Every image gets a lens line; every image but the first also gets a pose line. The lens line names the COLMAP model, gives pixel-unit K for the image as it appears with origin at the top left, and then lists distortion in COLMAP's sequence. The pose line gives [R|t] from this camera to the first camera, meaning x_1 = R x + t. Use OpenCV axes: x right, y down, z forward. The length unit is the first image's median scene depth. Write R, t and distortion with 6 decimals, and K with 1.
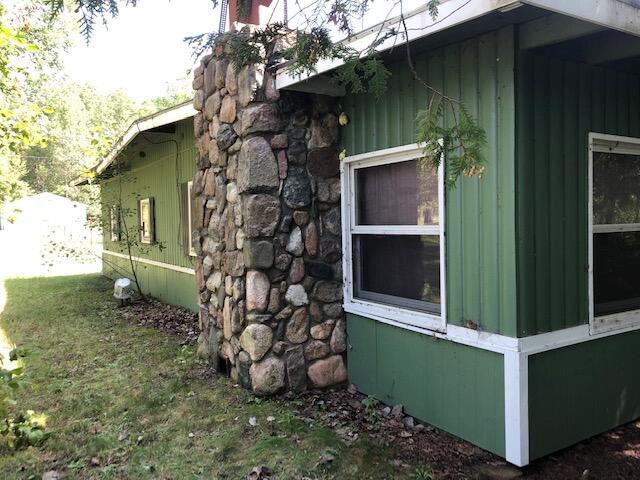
lens RADIAL K [[532.3, 0, 320.0], [0, 532.3, 240.0], [0, 0, 1]] dist [0.031479, -0.003009]
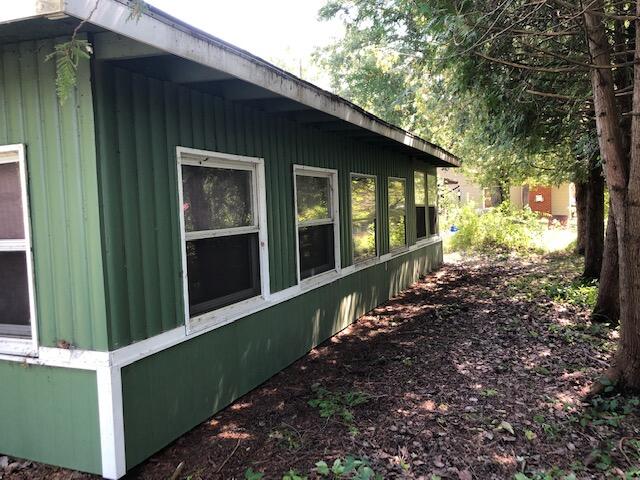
lens RADIAL K [[532.3, 0, 320.0], [0, 532.3, 240.0], [0, 0, 1]] dist [0.031479, -0.003009]
pose [[0.830515, -0.051897, 0.554574, 0.139915], [0.047634, 0.998620, 0.022116, -0.024798], [-0.554956, 0.008049, 0.831841, -0.041782]]
